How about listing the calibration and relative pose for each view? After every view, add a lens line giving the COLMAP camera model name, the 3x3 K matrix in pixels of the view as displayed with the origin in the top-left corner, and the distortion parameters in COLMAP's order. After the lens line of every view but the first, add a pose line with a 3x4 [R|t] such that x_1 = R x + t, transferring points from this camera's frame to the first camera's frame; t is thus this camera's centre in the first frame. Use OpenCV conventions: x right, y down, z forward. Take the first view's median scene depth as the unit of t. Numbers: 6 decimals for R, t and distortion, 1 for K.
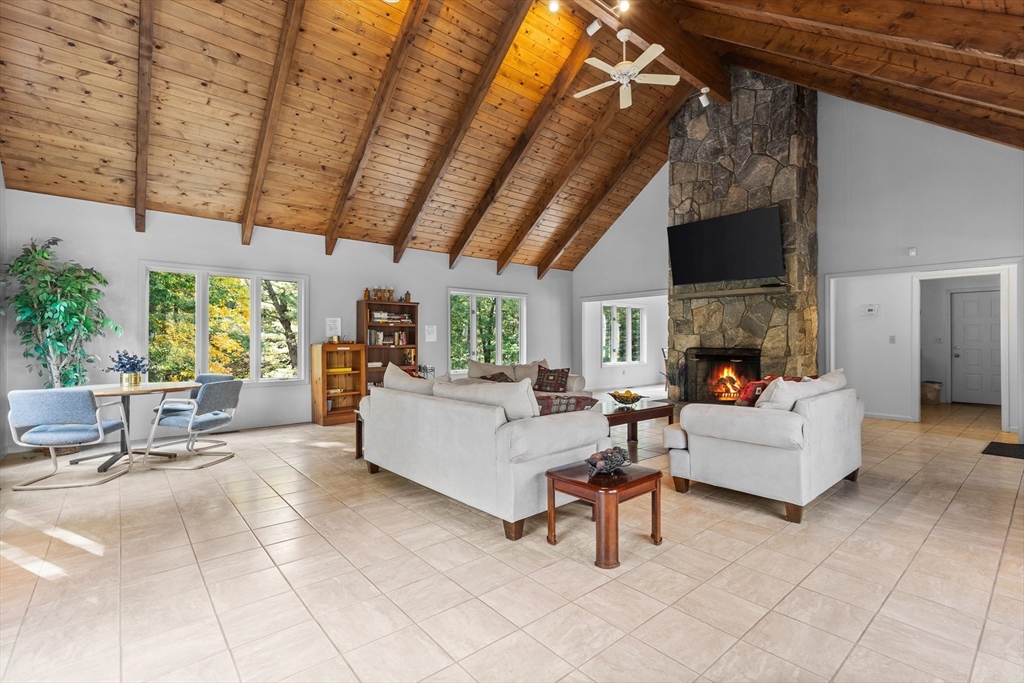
lens RADIAL K [[461.0, 0, 518.4], [0, 461.0, 339.4], [0, 0, 1]] dist [0.001573, 0.000083]
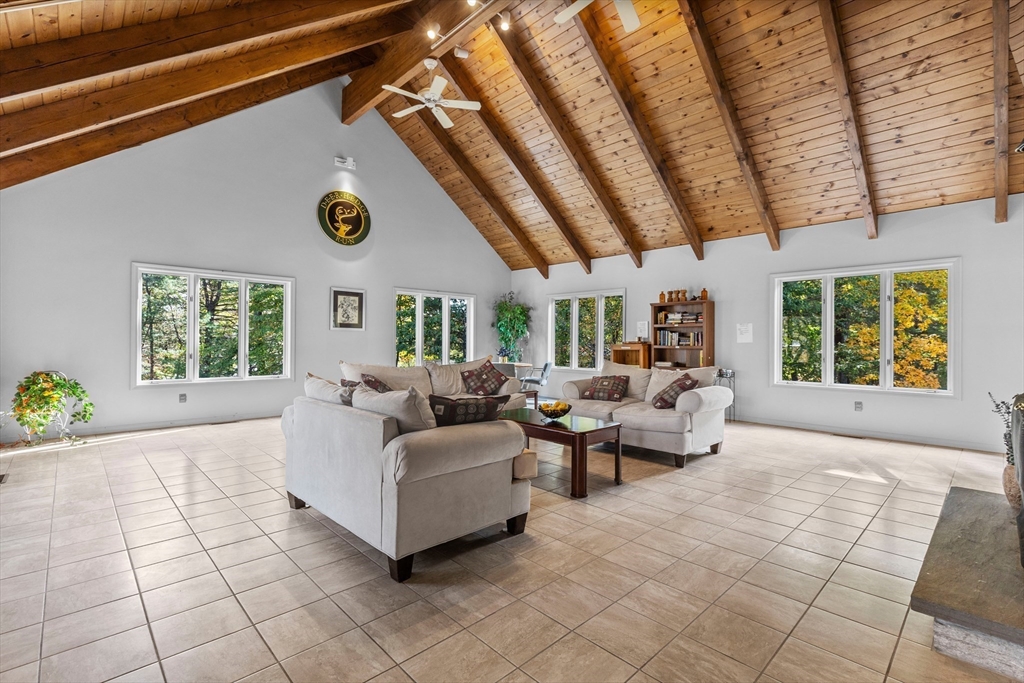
lens RADIAL K [[461.0, 0, 518.2], [0, 461.0, 340.7], [0, 0, 1]] dist [0.001573, 0.000083]
pose [[0.044323, 0.000605, -0.999017, 0.704686], [-0.003262, 0.999995, 0.000461, 0.002106], [0.999012, 0.003238, 0.044324, 0.609558]]
